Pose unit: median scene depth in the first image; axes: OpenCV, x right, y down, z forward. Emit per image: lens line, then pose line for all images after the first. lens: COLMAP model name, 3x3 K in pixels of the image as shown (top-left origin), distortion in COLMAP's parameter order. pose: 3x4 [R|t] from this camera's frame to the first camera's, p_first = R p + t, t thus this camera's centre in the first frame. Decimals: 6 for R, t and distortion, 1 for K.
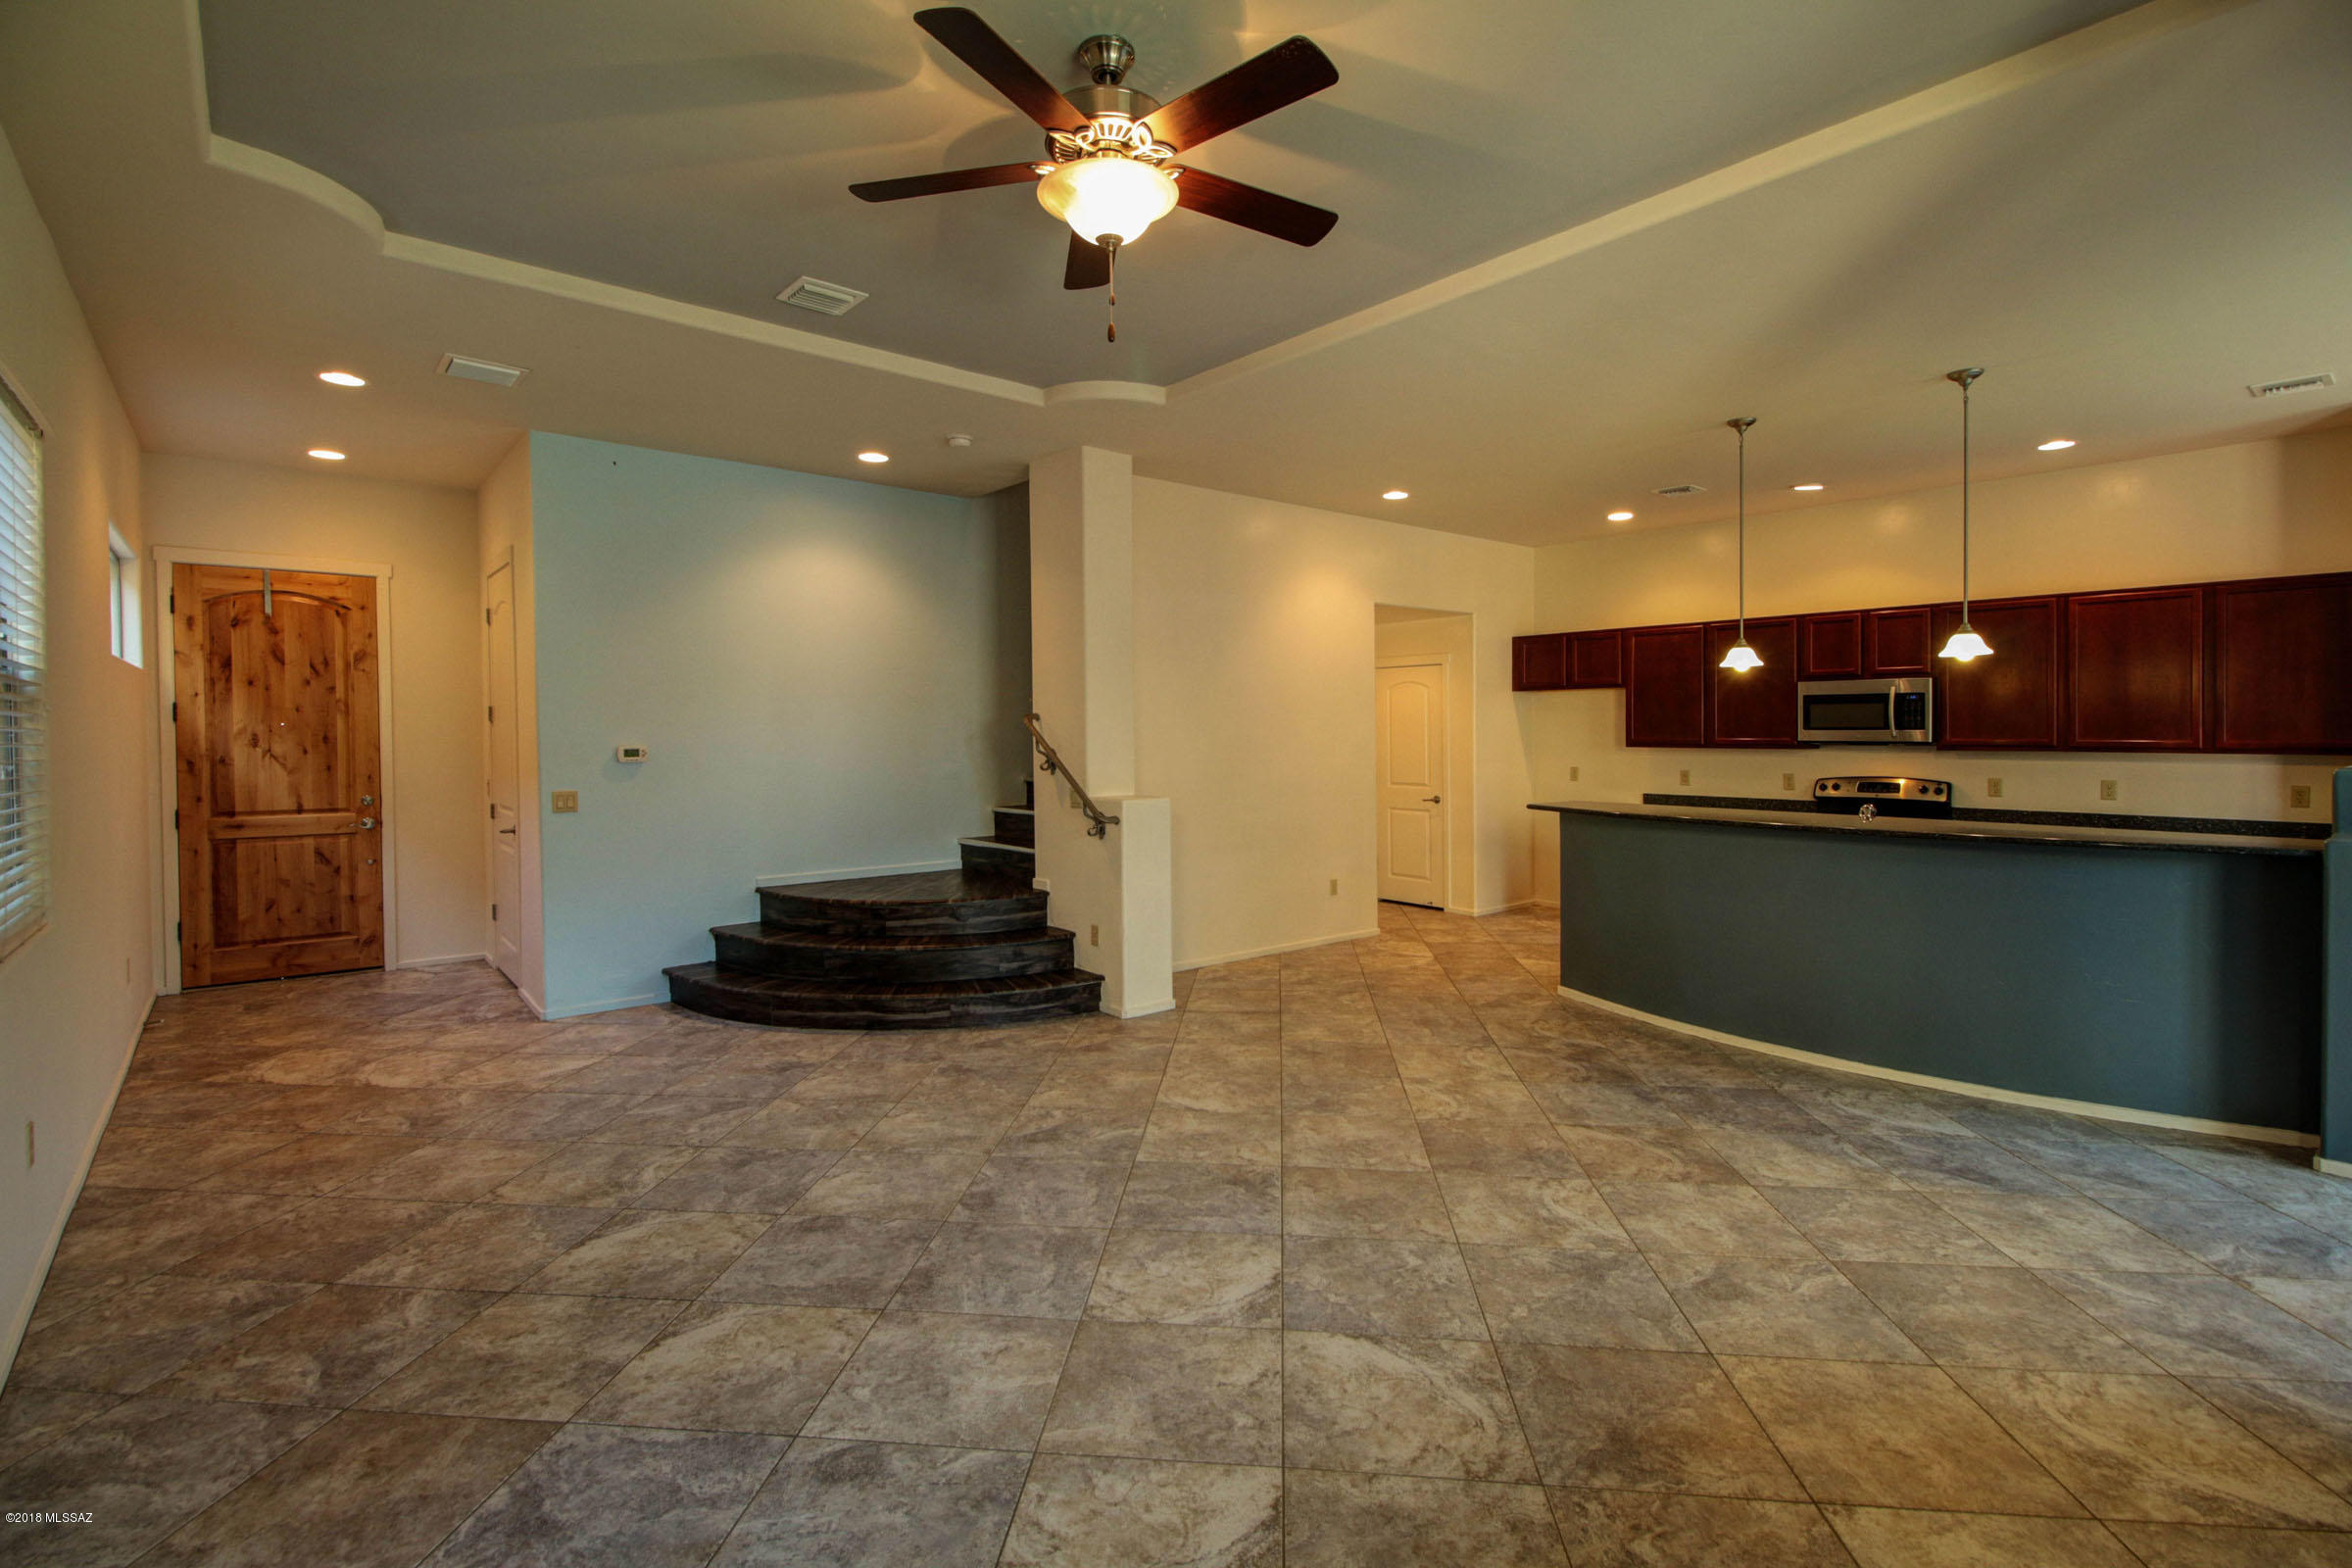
lens RADIAL K [[1087.4, 0, 1193.6], [0, 1087.4, 761.7], [0, 0, 1]] dist [0.019879, -0.001040]
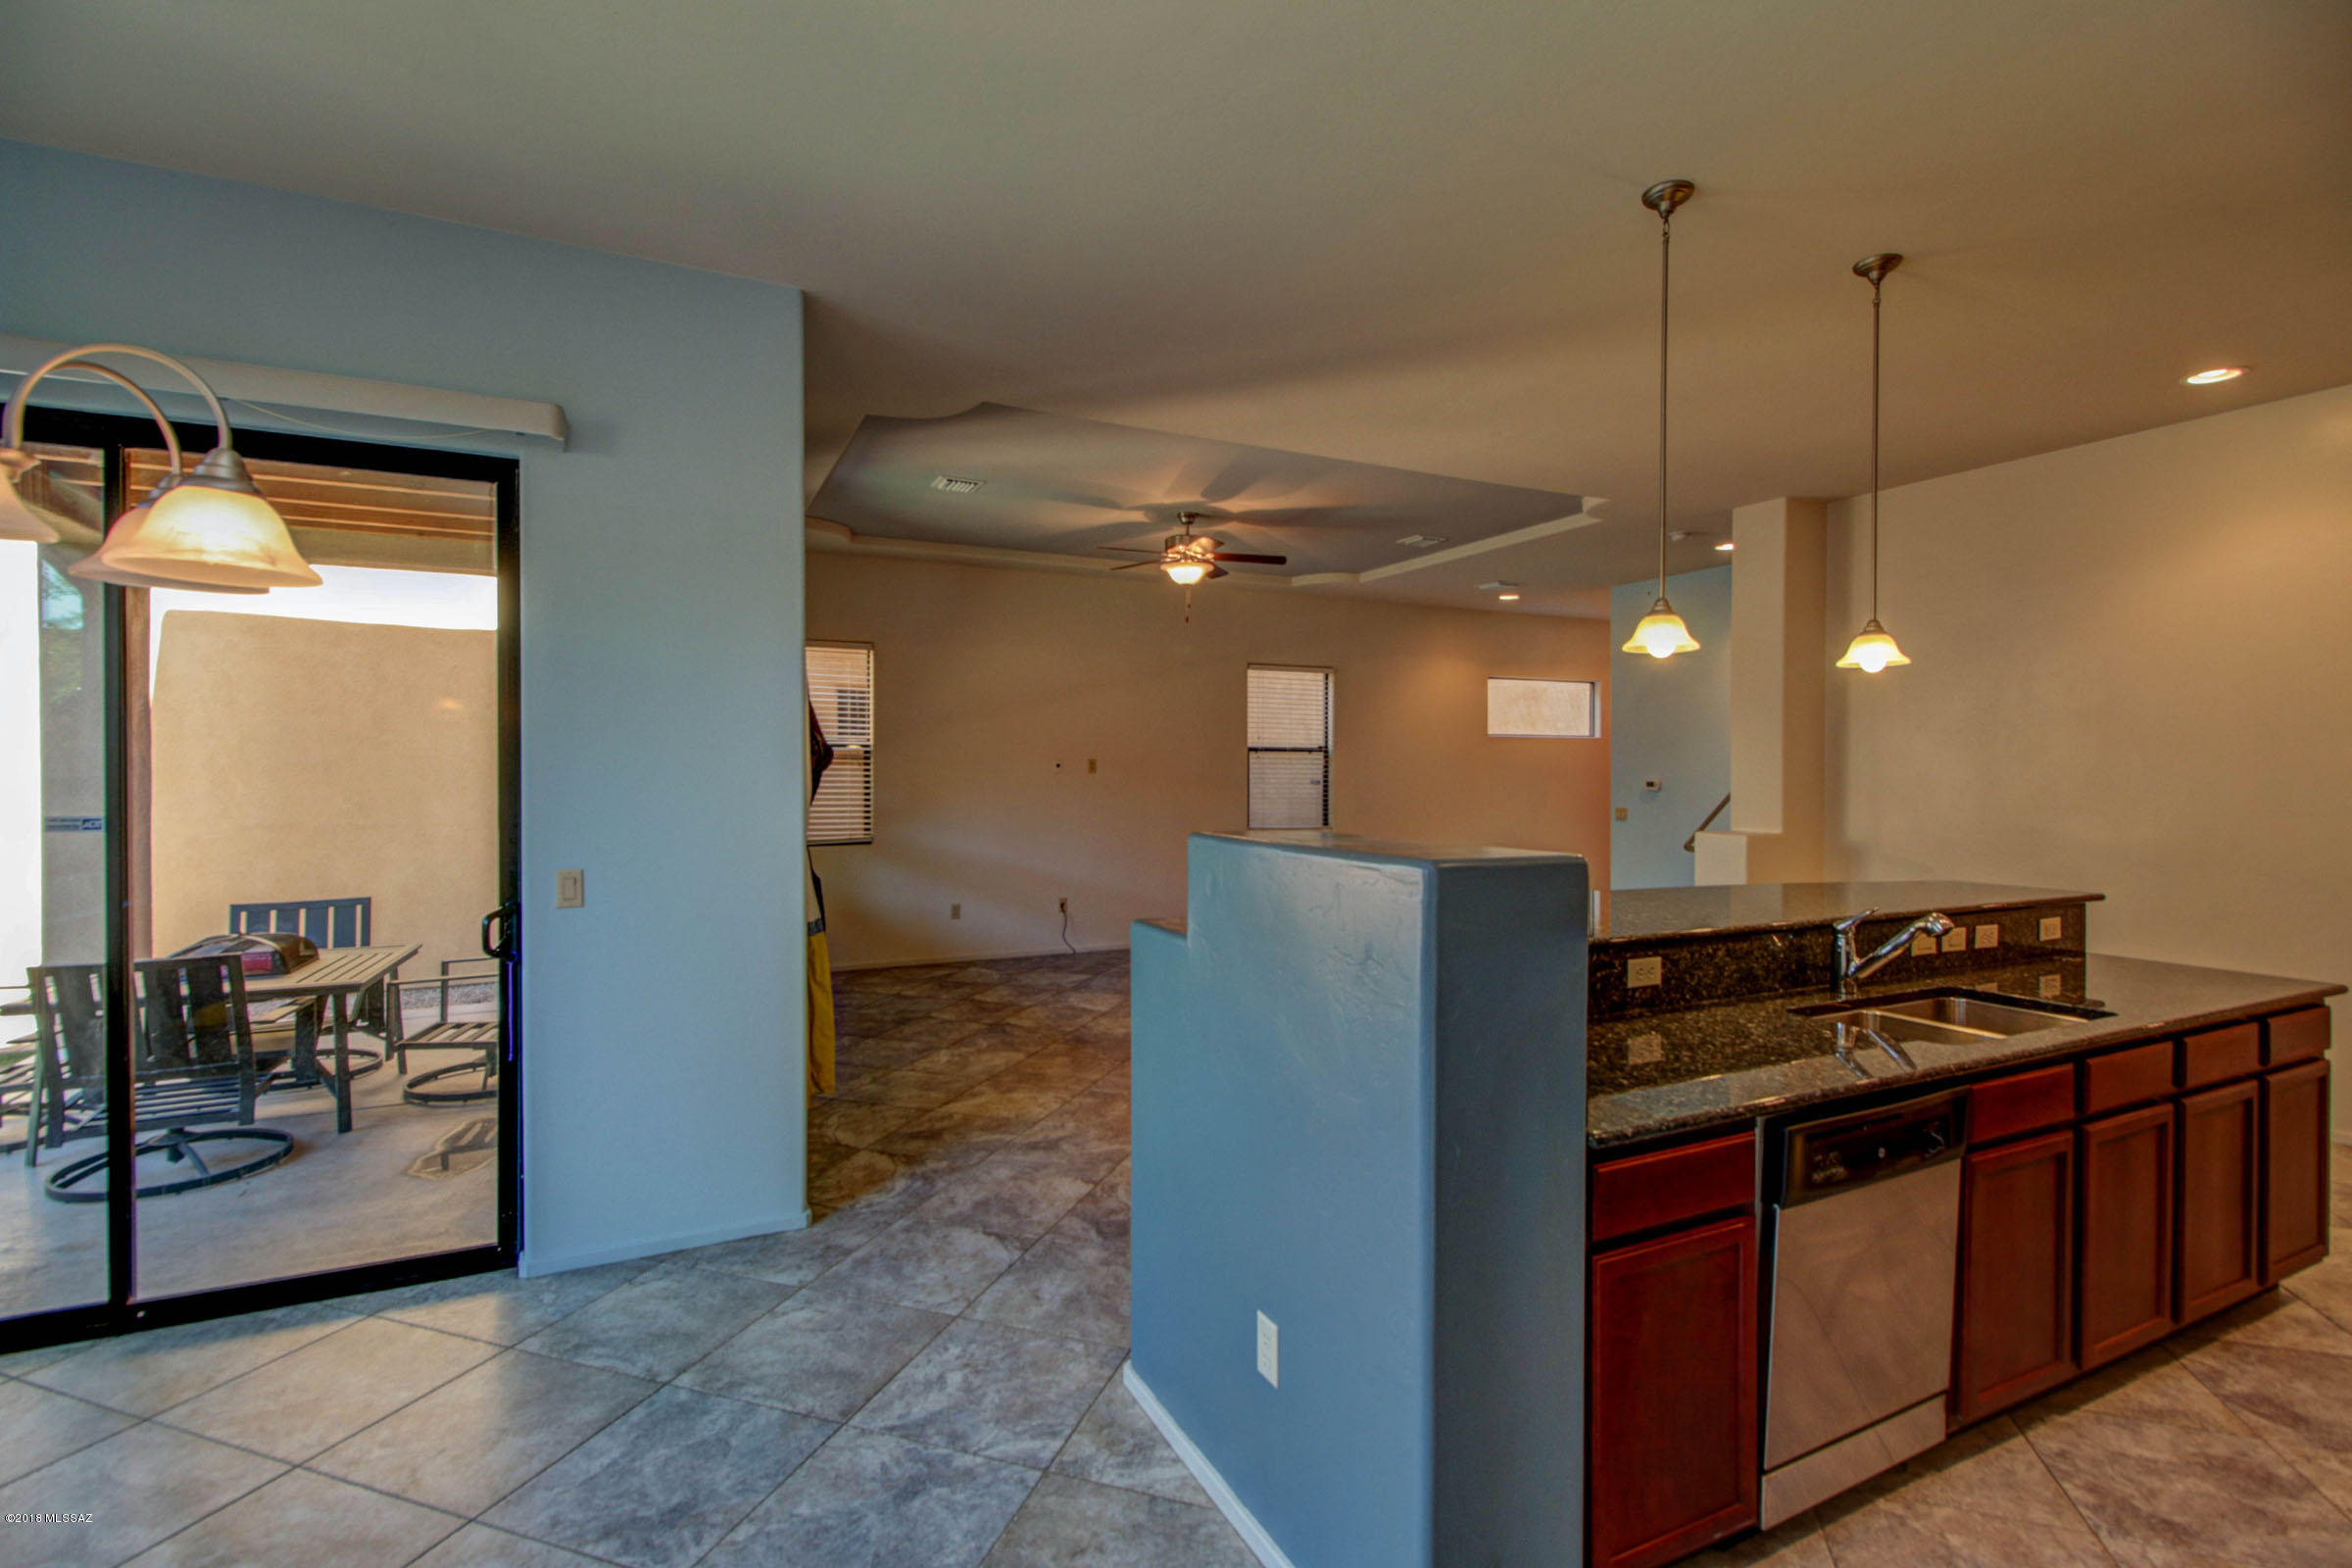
lens RADIAL K [[1058.7, 0, 1176.0], [0, 1058.7, 784.0], [0, 0, 1]] dist [0.022055, -0.000106]
pose [[-0.240572, 0.009890, -0.970581, 1.554029], [-0.028166, 0.999456, 0.017166, -0.021390], [0.970223, 0.031467, -0.240162, 1.007566]]
